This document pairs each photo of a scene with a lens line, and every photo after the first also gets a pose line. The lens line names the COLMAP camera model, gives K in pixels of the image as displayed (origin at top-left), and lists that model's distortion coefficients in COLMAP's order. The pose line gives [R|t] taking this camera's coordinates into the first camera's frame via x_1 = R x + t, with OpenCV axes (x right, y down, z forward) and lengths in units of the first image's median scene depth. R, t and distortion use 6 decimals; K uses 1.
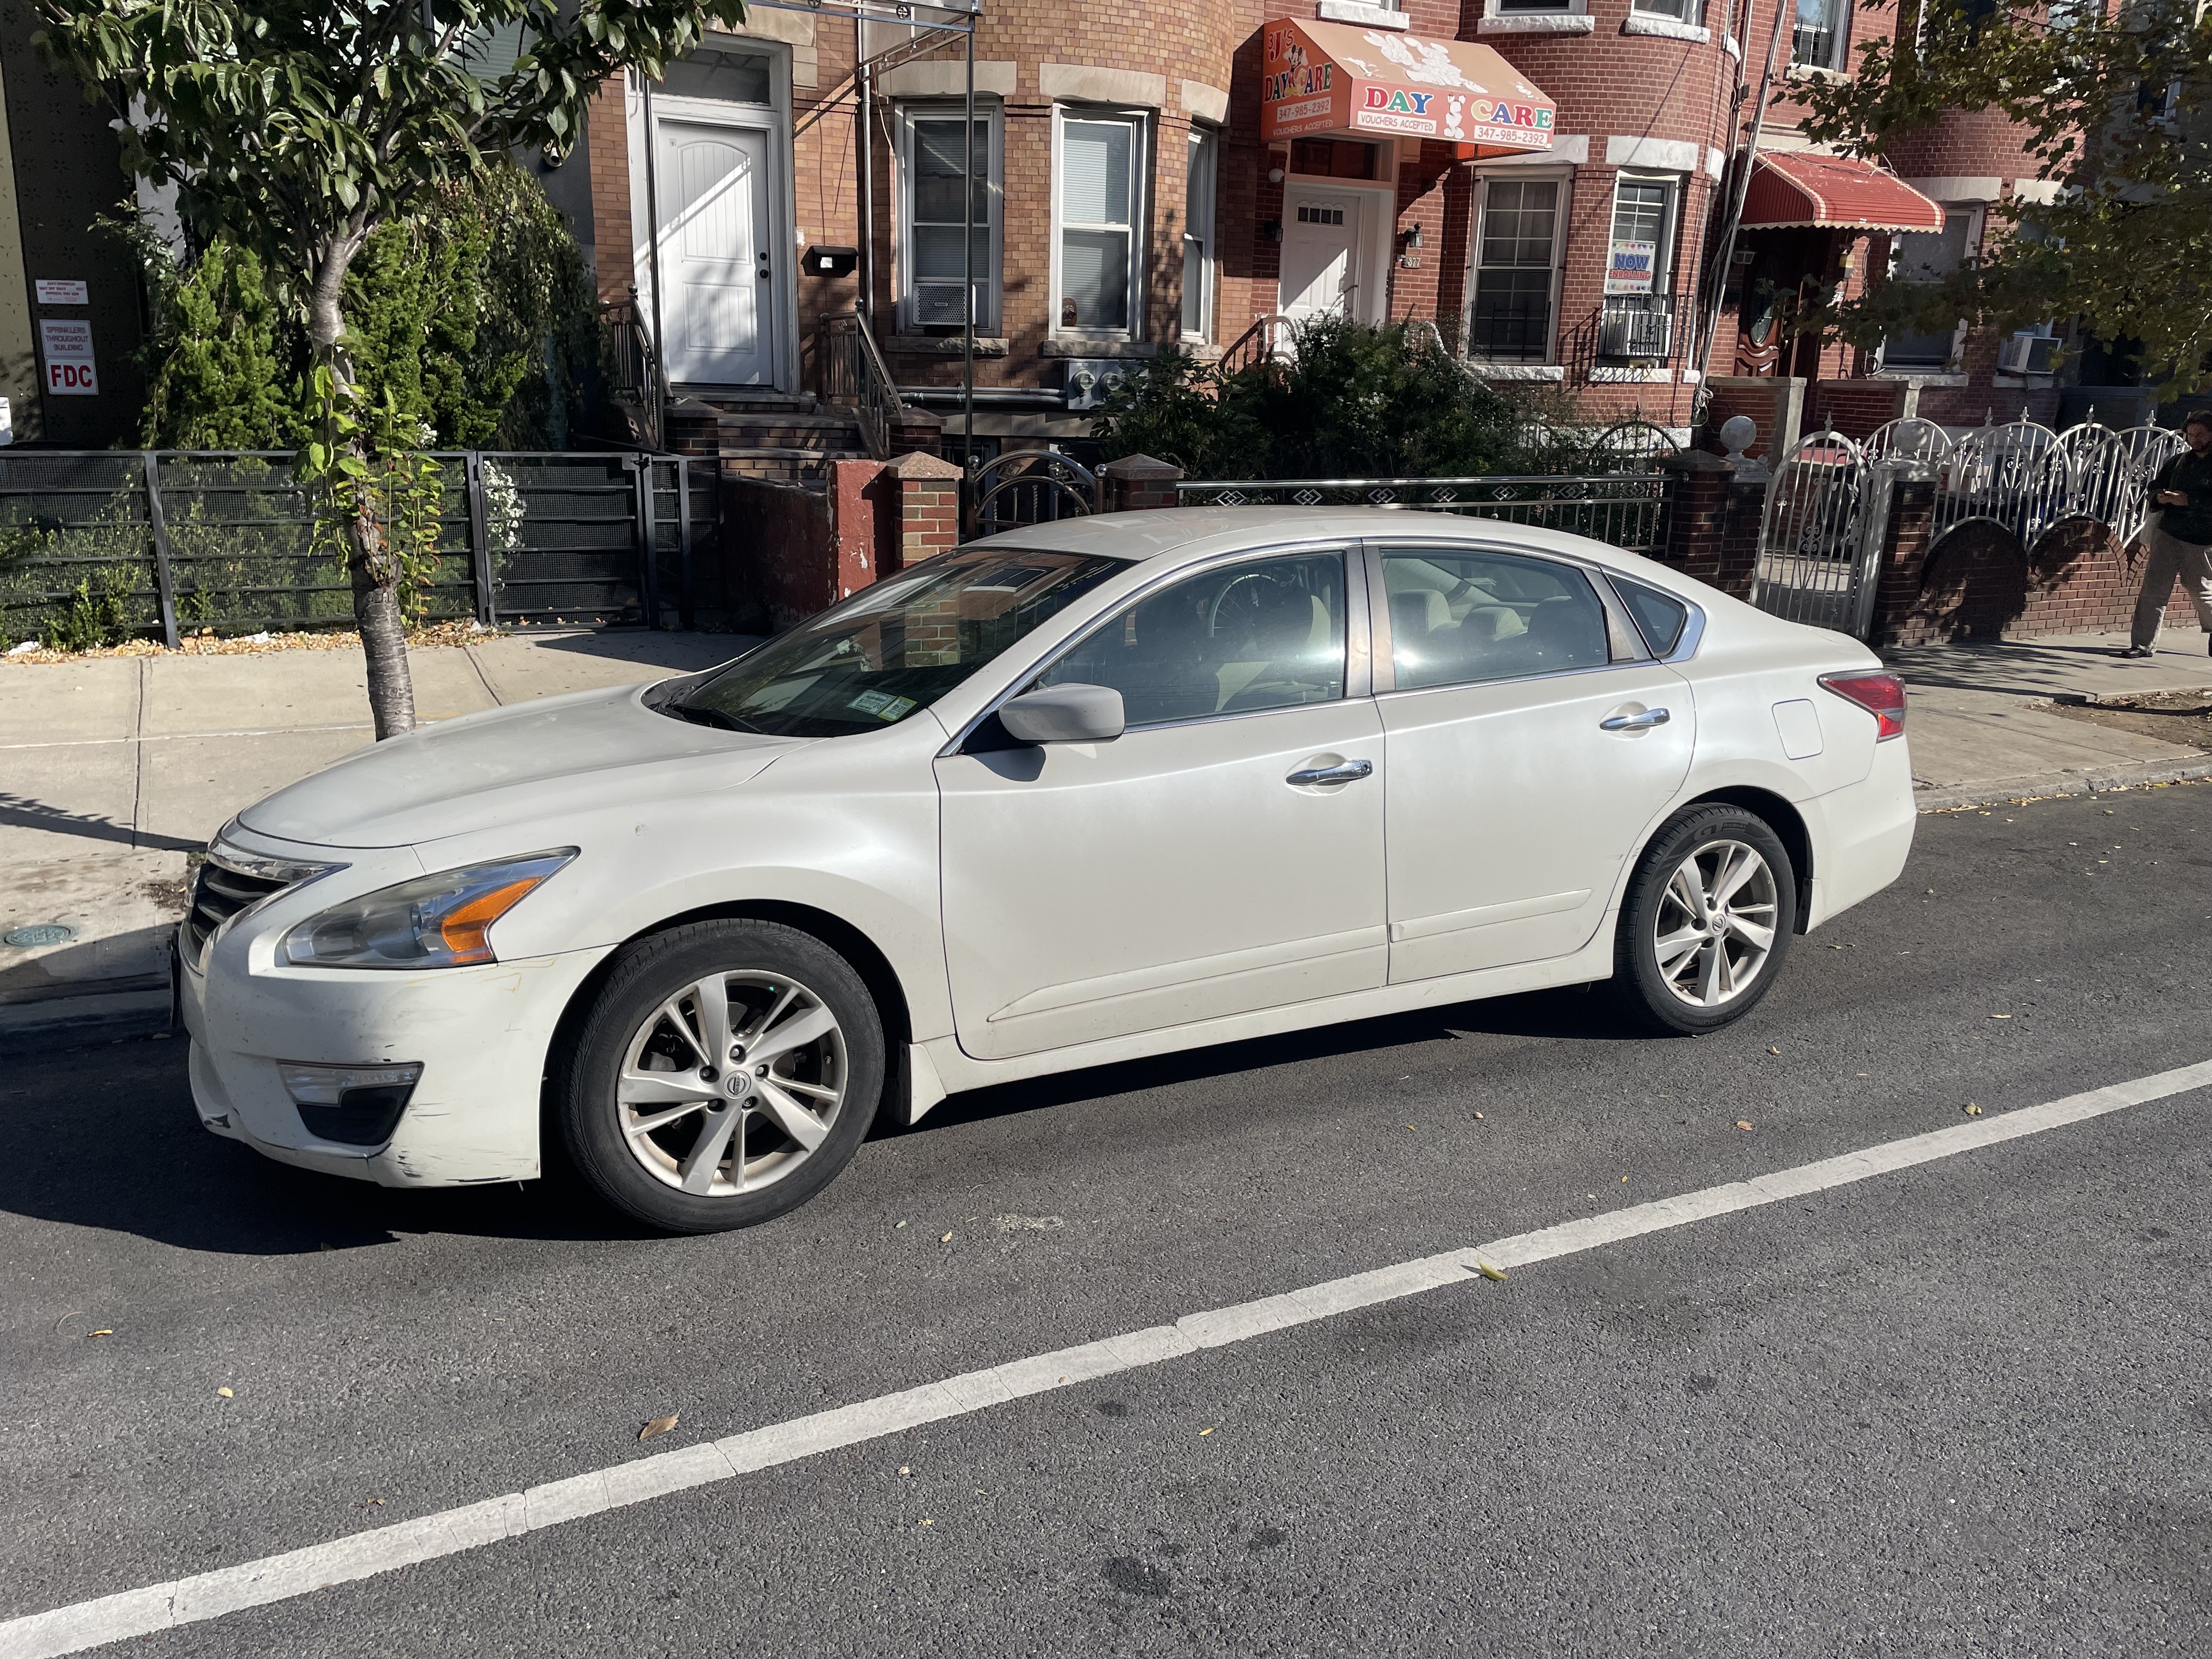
lens RADIAL K [[1638.0, 0, 1110.0], [0, 1638.0, 832.3], [0, 0, 1]] dist [0.051169, -0.018204]
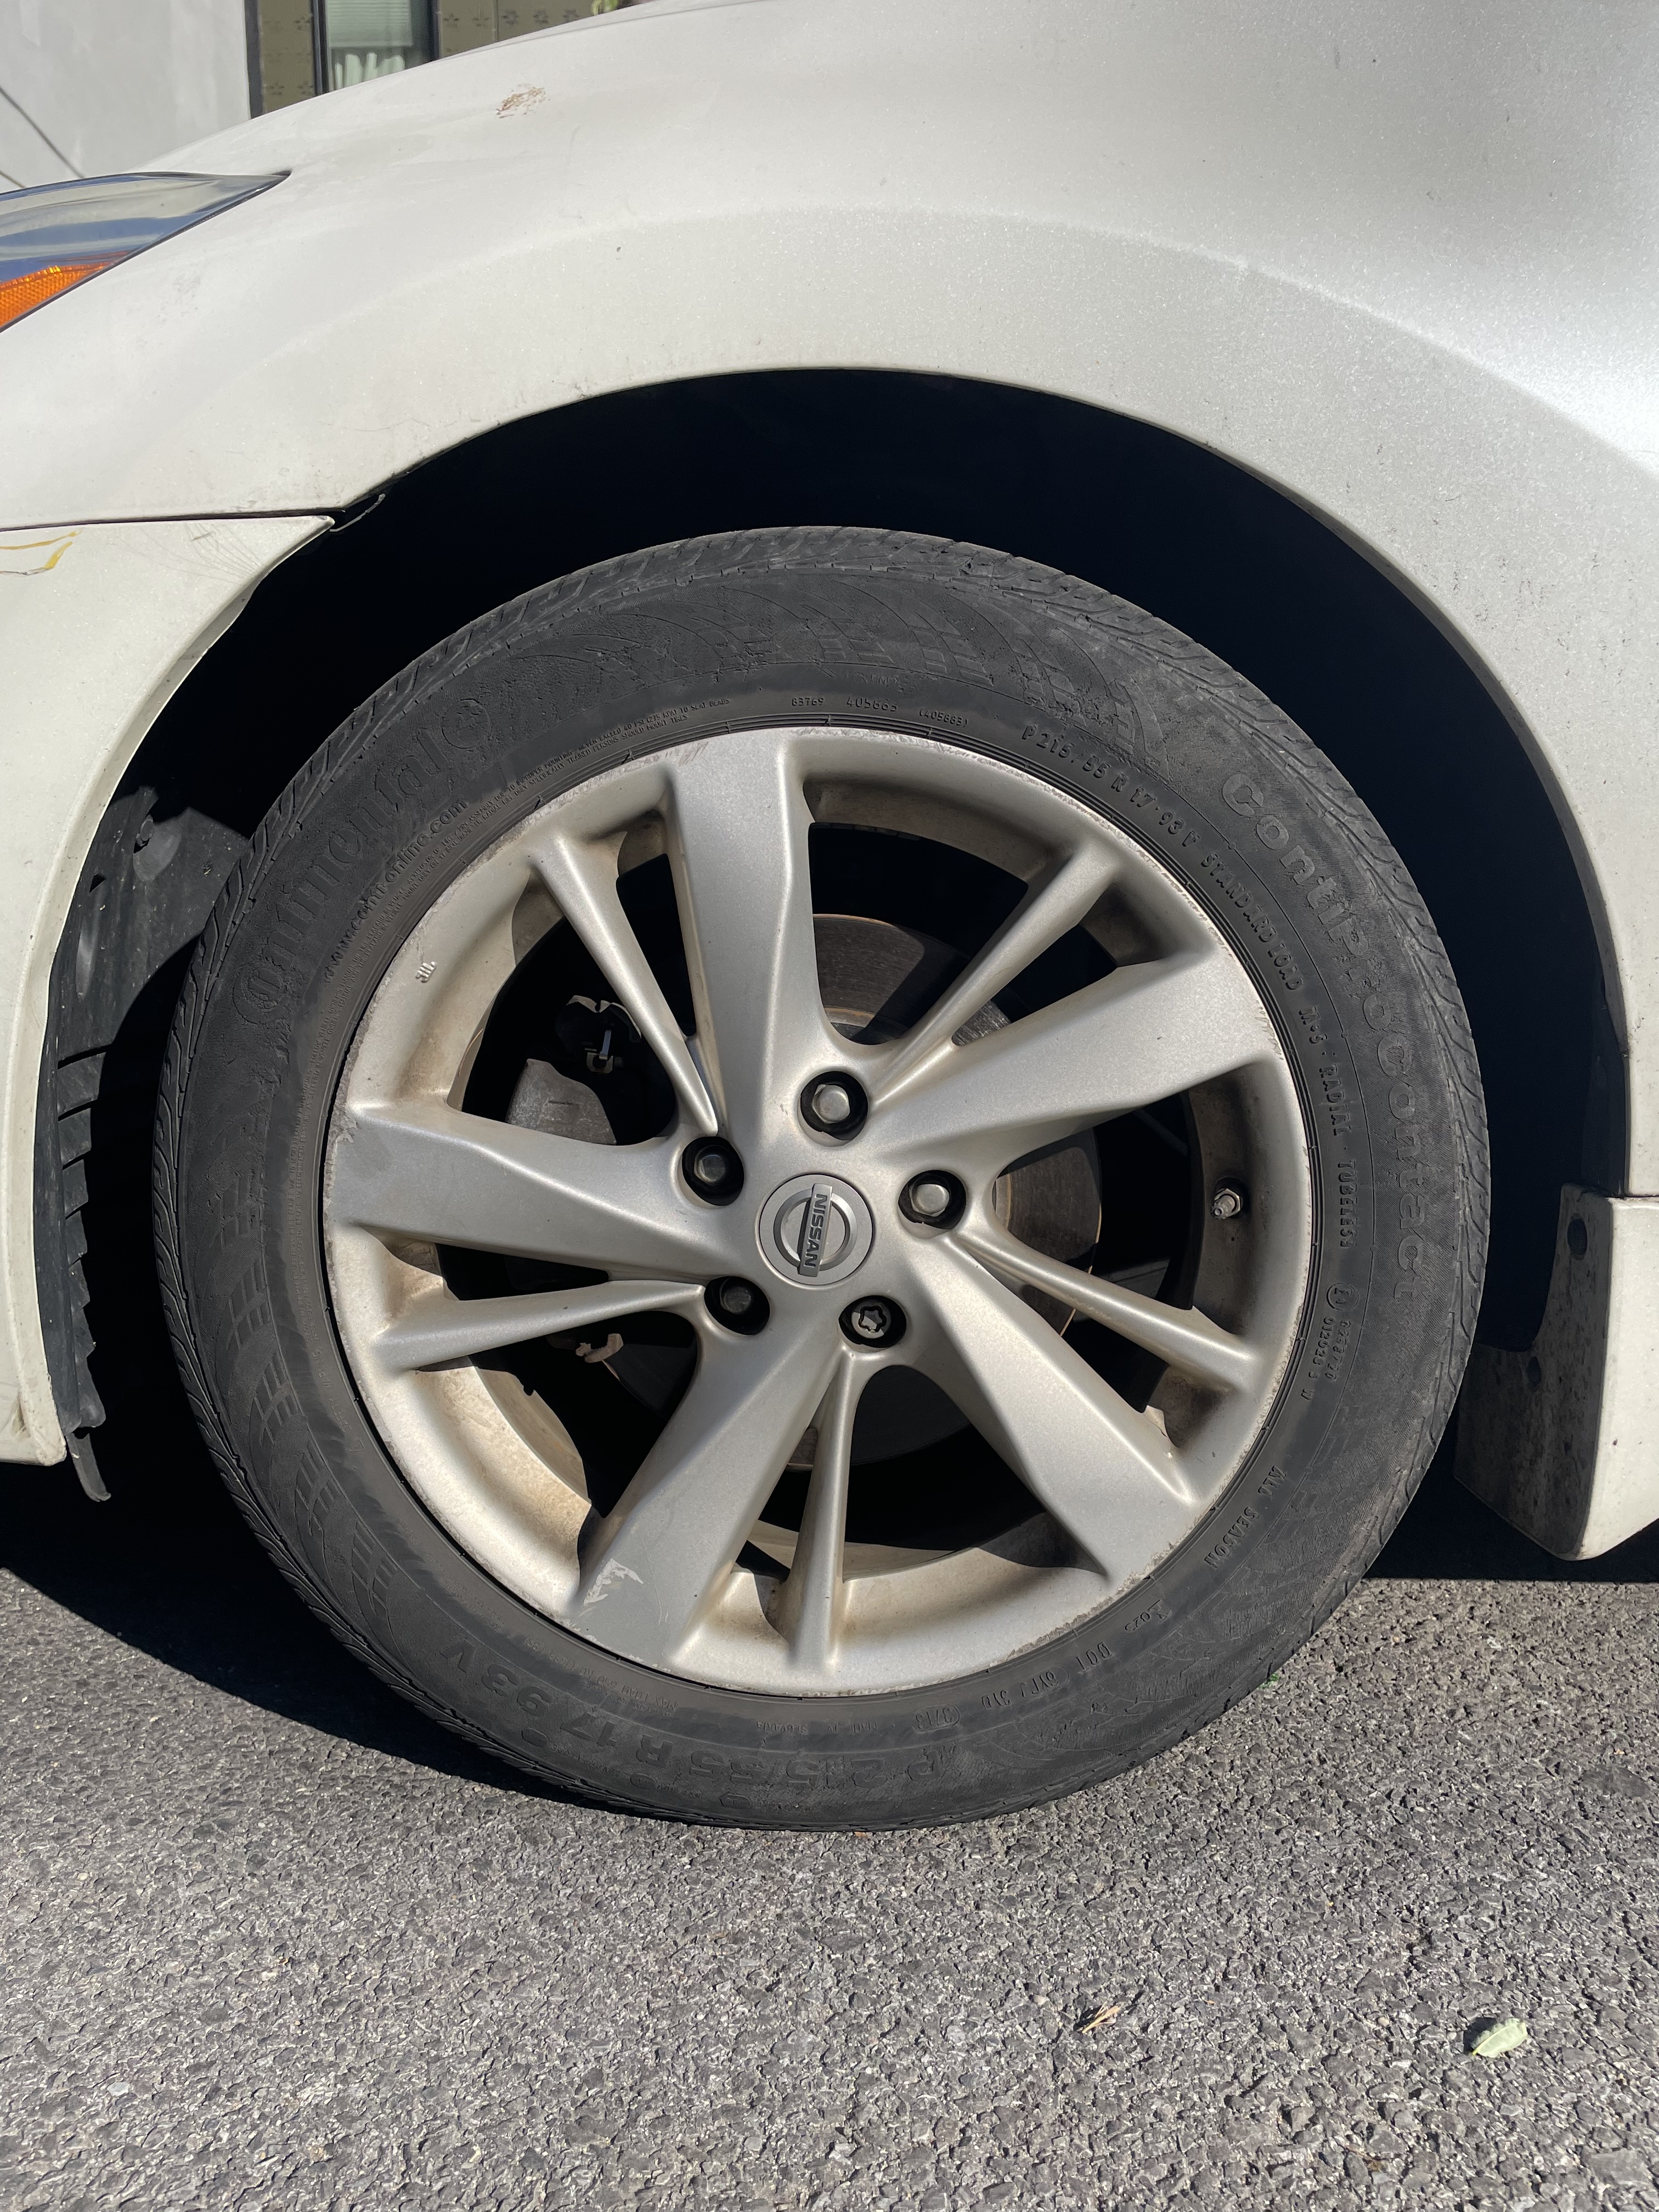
lens RADIAL K [[1638.0, 0, 840.1], [0, 1638.0, 1094.0], [0, 0, 1]] dist [0.051169, -0.018204]
pose [[0.863256, 0.081358, -0.498166, -0.106676], [-0.105649, 0.994188, -0.020709, 0.136623], [0.493586, 0.070508, 0.866834, 0.787019]]
